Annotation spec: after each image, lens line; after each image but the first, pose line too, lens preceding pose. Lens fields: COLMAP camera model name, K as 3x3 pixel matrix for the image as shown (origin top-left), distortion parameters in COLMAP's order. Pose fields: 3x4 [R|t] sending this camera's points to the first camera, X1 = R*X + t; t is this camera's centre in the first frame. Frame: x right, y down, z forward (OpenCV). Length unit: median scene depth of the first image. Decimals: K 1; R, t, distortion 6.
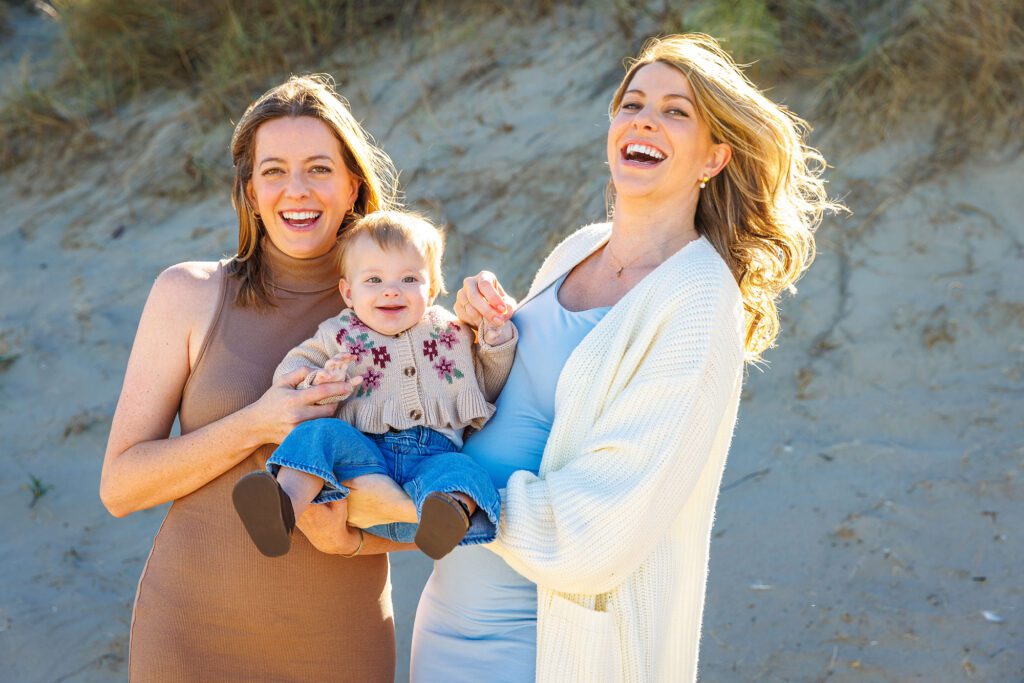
lens RADIAL K [[1986.0, 0, 512.0], [0, 1986.0, 341.5], [0, 0, 1]] dist [0.001507, 0.207516]
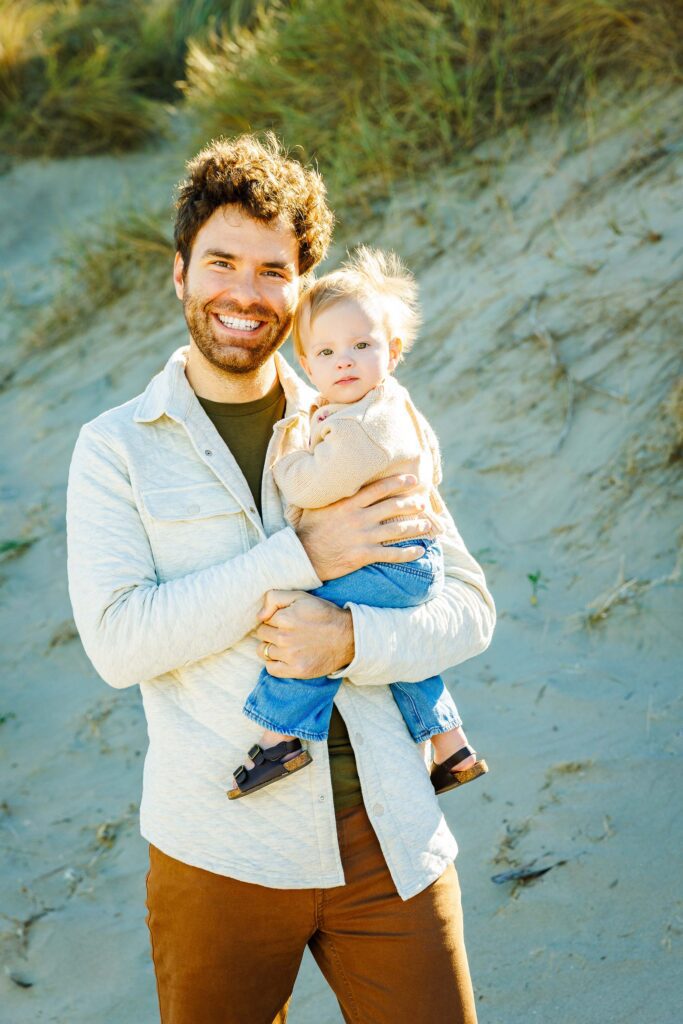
lens RADIAL K [[1986.0, 0, 341.5], [0, 1986.0, 512.0], [0, 0, 1]] dist [0.001507, 0.207516]
pose [[0.946674, 0.004720, -0.322158, 0.128230], [0.012502, 0.998601, 0.051371, -0.040256], [0.321950, -0.052659, 0.945291, 0.212785]]
